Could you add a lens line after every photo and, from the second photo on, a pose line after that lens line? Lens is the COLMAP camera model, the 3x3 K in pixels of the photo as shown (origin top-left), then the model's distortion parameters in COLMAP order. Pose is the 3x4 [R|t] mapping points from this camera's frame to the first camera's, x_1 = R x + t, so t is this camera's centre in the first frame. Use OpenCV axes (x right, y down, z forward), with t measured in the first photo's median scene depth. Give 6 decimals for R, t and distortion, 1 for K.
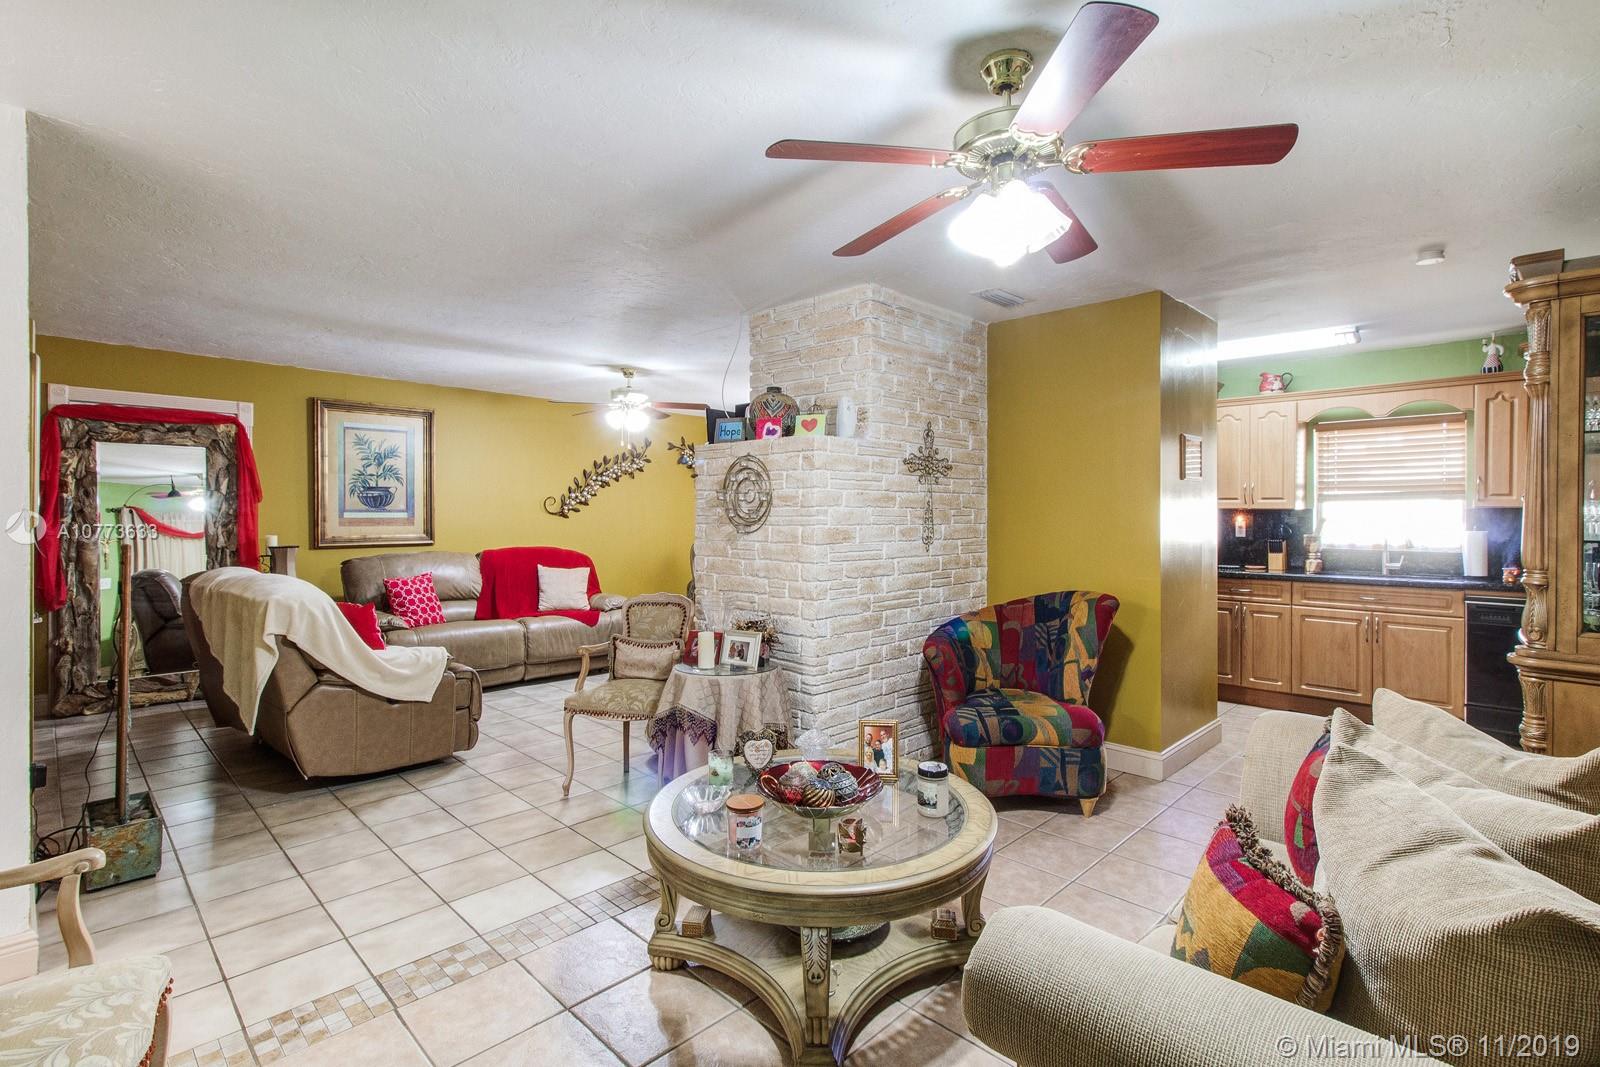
lens RADIAL K [[748.3, 0, 787.8], [0, 748.3, 508.2], [0, 0, 1]] dist [0.004796, -0.000789]
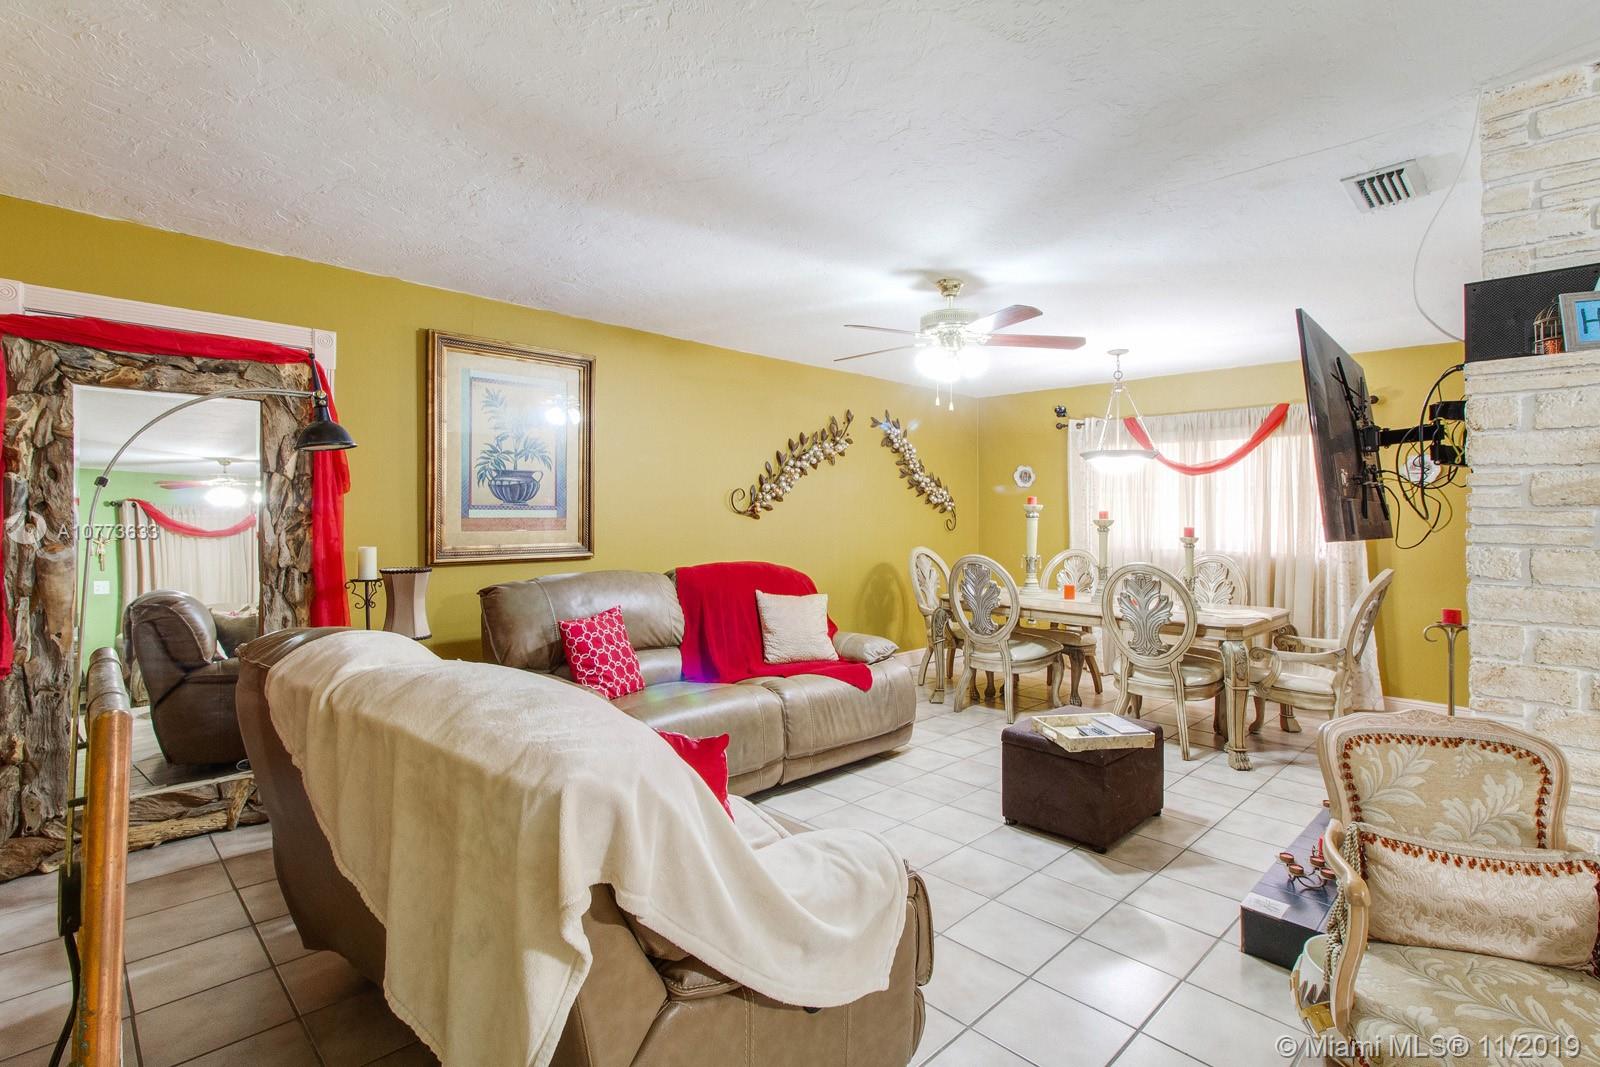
lens RADIAL K [[748.3, 0, 818.0], [0, 748.3, 500.7], [0, 0, 1]] dist [0.004796, -0.000789]
pose [[0.999787, 0.006621, 0.019567, -0.329159], [-0.006489, 0.999956, -0.006783, 0.000513], [-0.019611, 0.006655, 0.999786, 0.376721]]
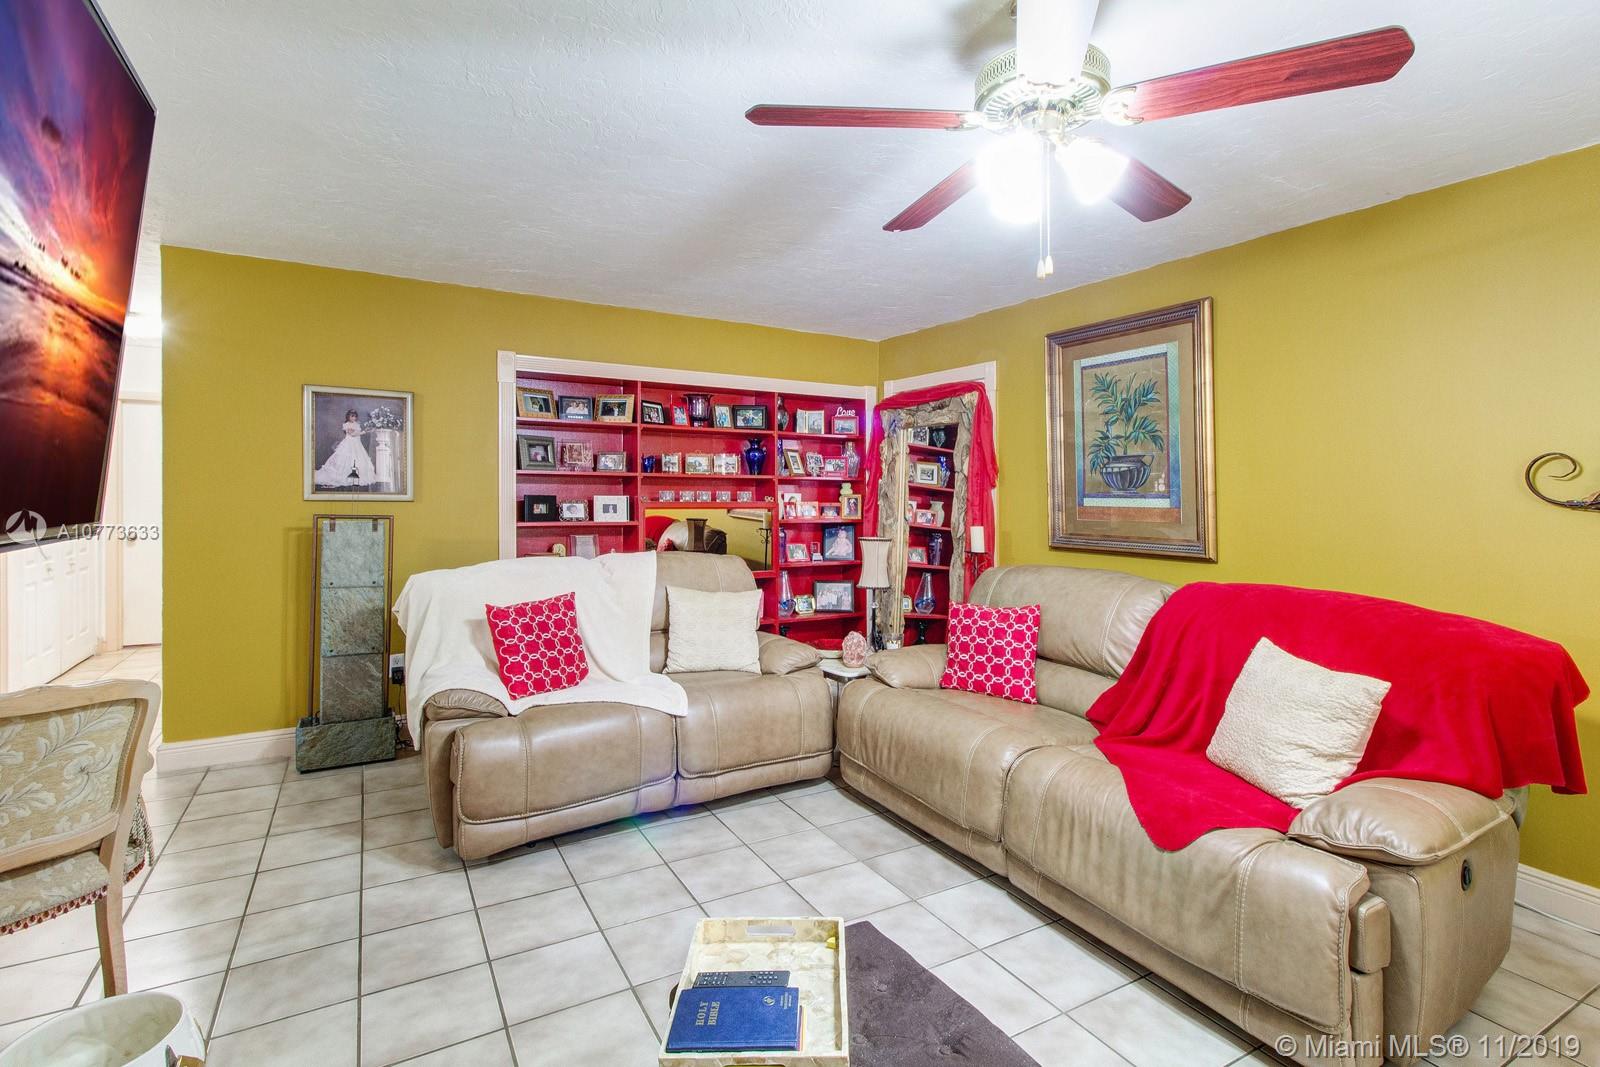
lens RADIAL K [[748.3, 0, 805.1], [0, 748.3, 495.9], [0, 0, 1]] dist [0.004796, -0.000789]
pose [[-0.204347, 0.000425, -0.978898, 0.108439], [0.001742, 0.999998, 0.000071, 0.003626], [0.978897, -0.001691, -0.204347, 0.968688]]
